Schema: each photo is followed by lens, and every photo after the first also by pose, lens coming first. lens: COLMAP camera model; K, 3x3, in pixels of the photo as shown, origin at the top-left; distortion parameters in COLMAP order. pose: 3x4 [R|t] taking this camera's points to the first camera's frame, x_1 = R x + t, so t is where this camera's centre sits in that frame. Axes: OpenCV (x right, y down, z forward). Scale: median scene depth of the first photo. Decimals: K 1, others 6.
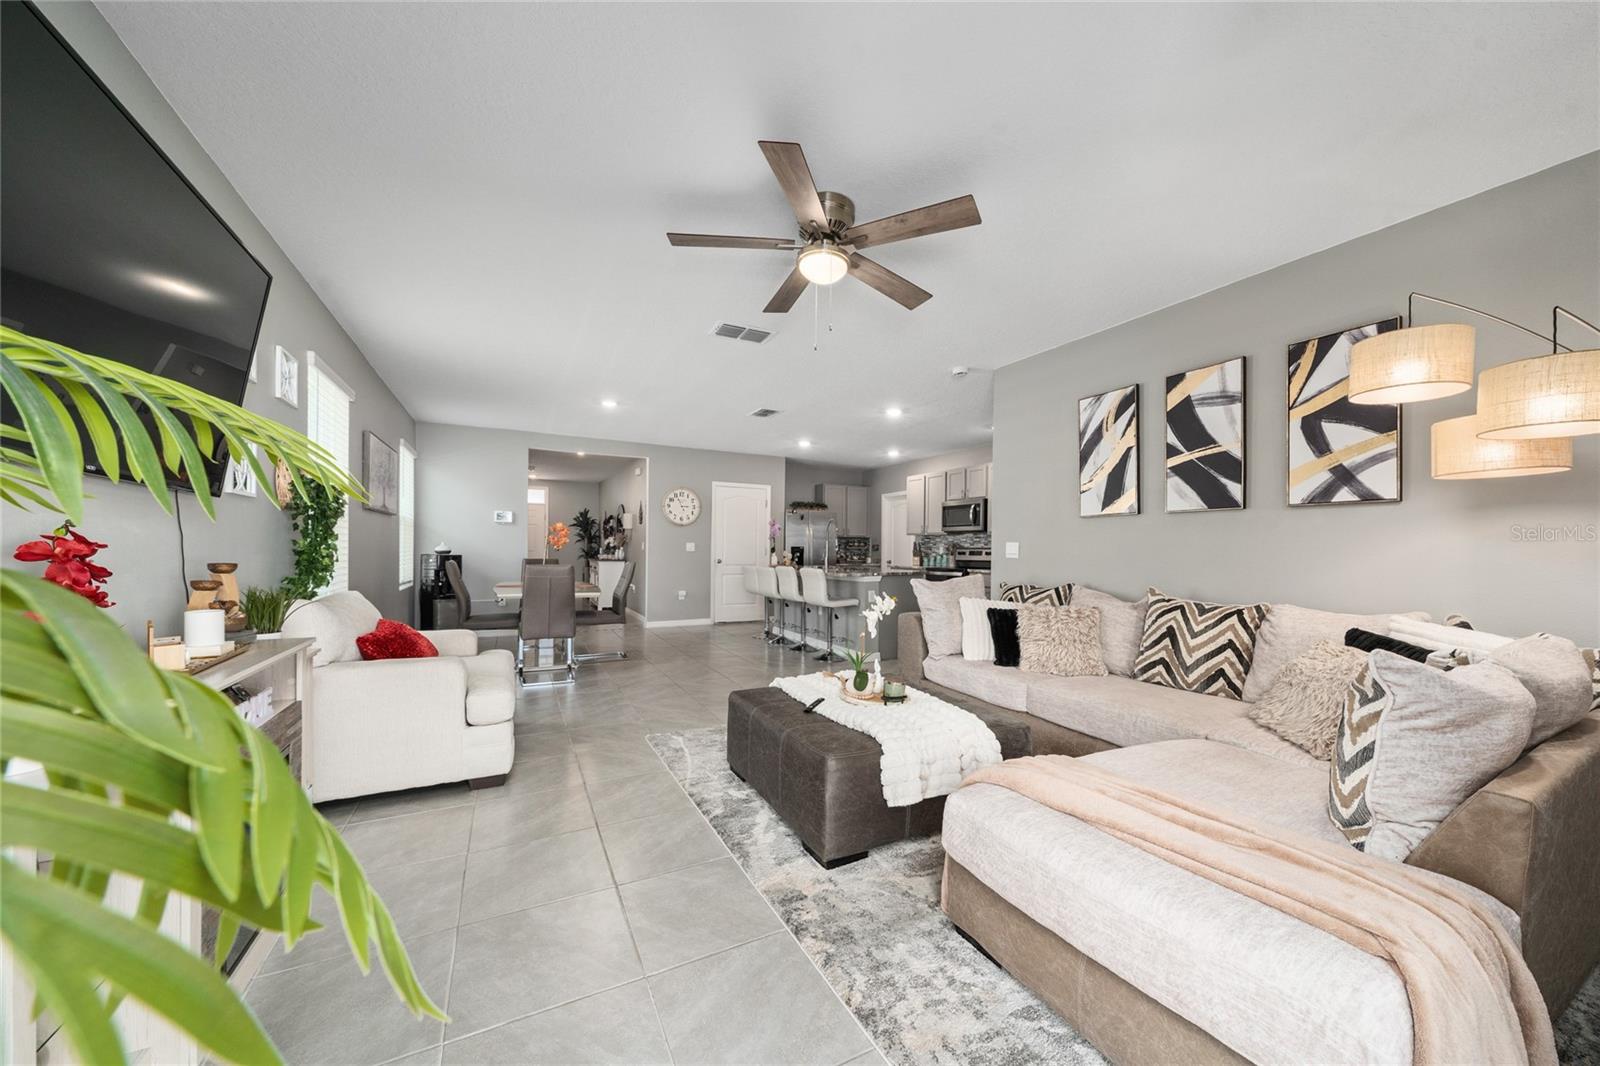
lens RADIAL K [[562.4, 0, 810.5], [0, 562.4, 533.7], [0, 0, 1]] dist [-0.000039, -0.000015]
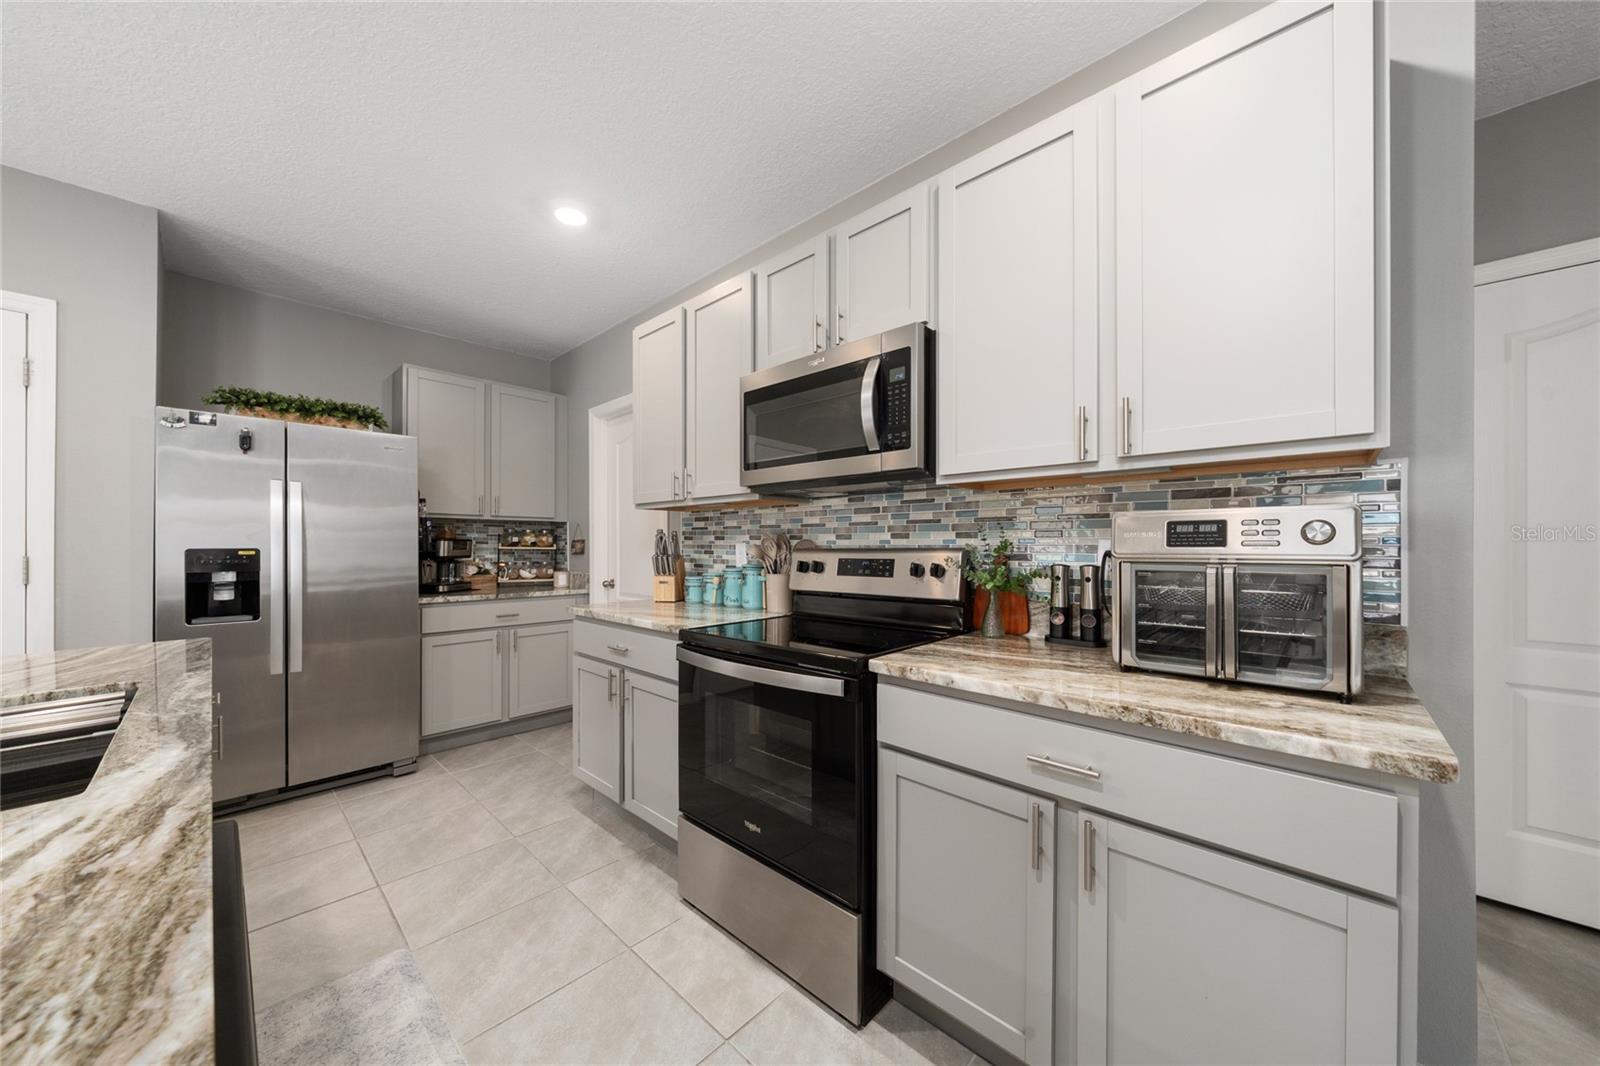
lens RADIAL K [[550.8, 0, 797.3], [0, 550.8, 540.3], [0, 0, 1]] dist [0.000026, 0.000003]
pose [[0.946543, -0.008821, 0.322456, 0.172042], [0.002198, 0.999779, 0.020899, 0.015491], [-0.322569, -0.019073, 0.946354, 0.734669]]
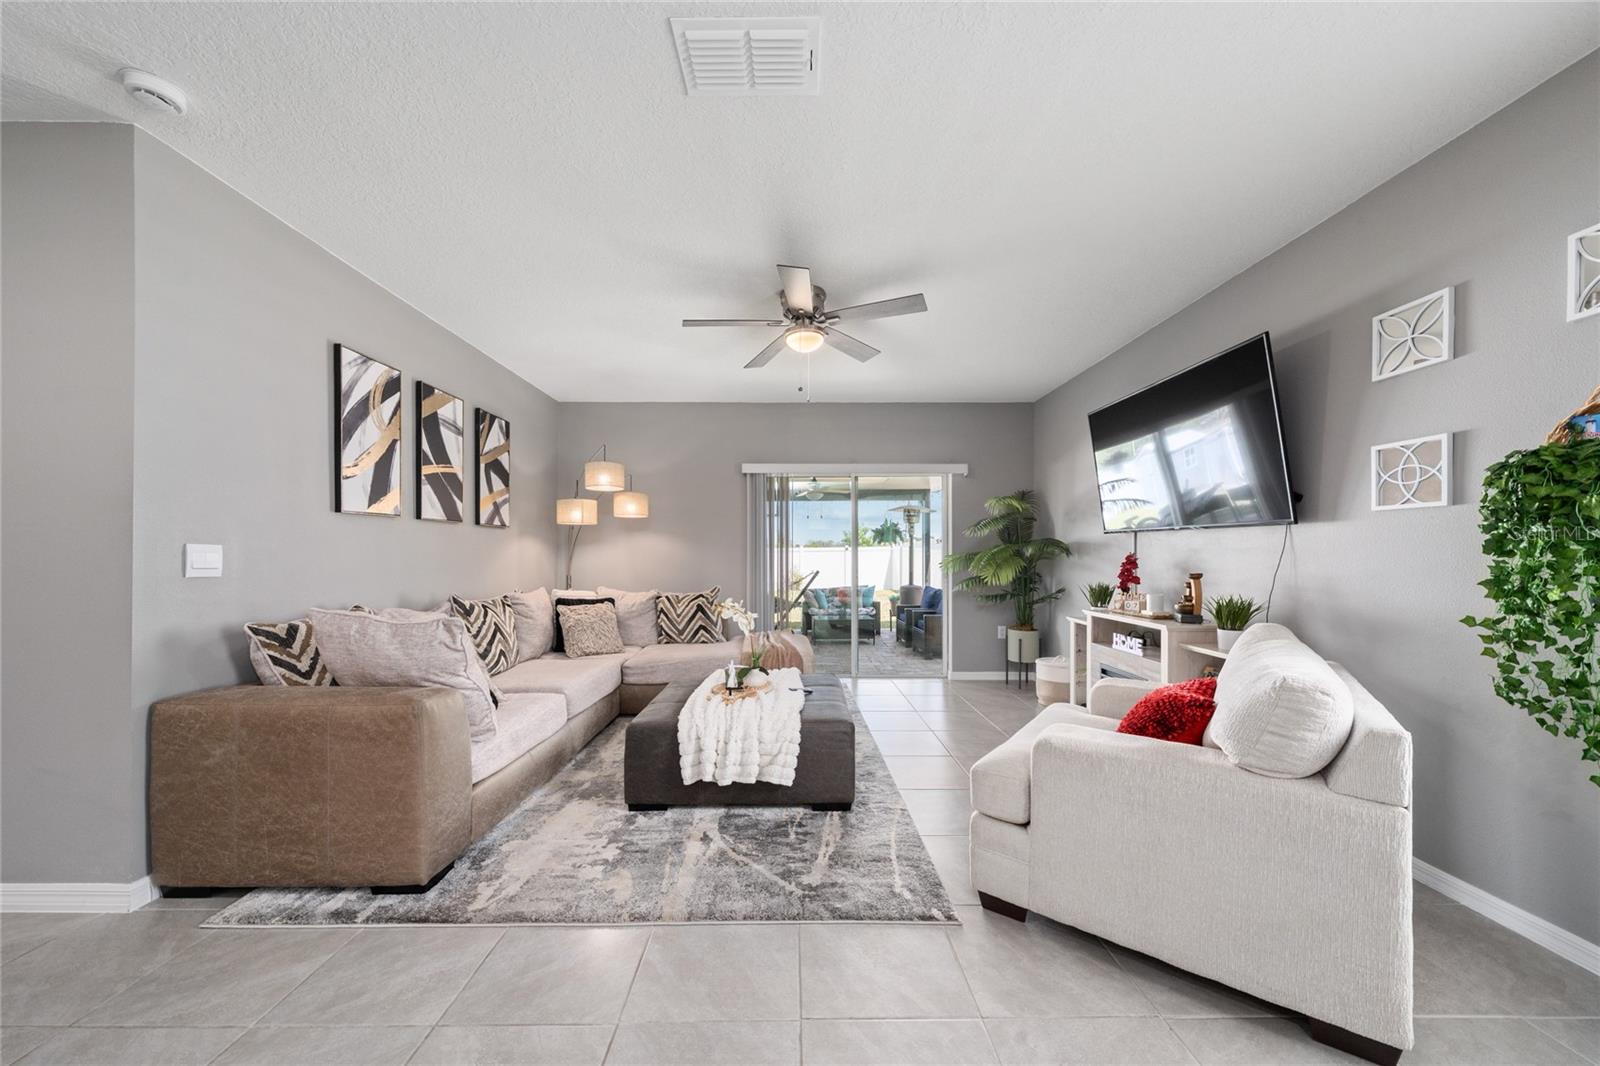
lens RADIAL K [[553.9, 0, 792.4], [0, 553.9, 557.8], [0, 0, 1]] dist [0.000151, 0.000049]
pose [[-0.884377, -0.011598, 0.466630, -0.165552], [-0.020315, 0.999700, -0.013656, 0.012479], [-0.466331, -0.021557, -0.884347, 0.640712]]
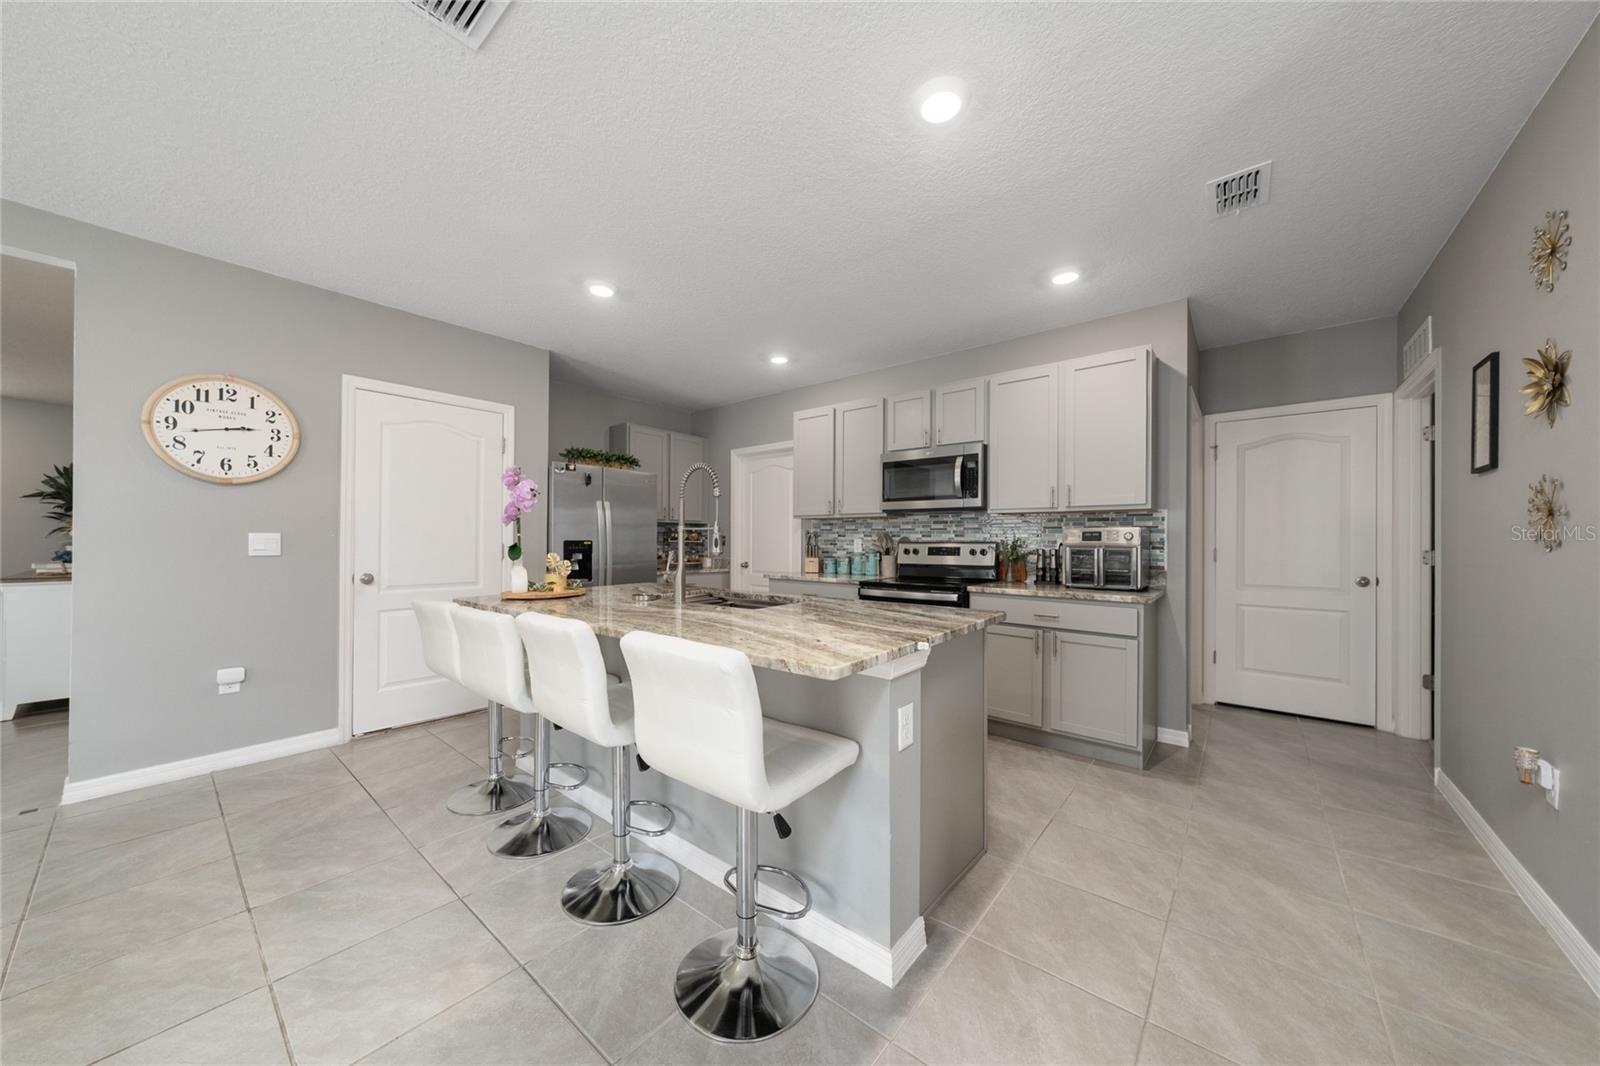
lens RADIAL K [[543.3, 0, 800.8], [0, 543.3, 535.7], [0, 0, 1]] dist [-0.000423, -0.000067]
pose [[0.923148, -0.003063, 0.384431, -0.028585], [-0.004811, 0.999798, 0.019519, 0.010006], [-0.384413, -0.019868, 0.922947, 0.555523]]
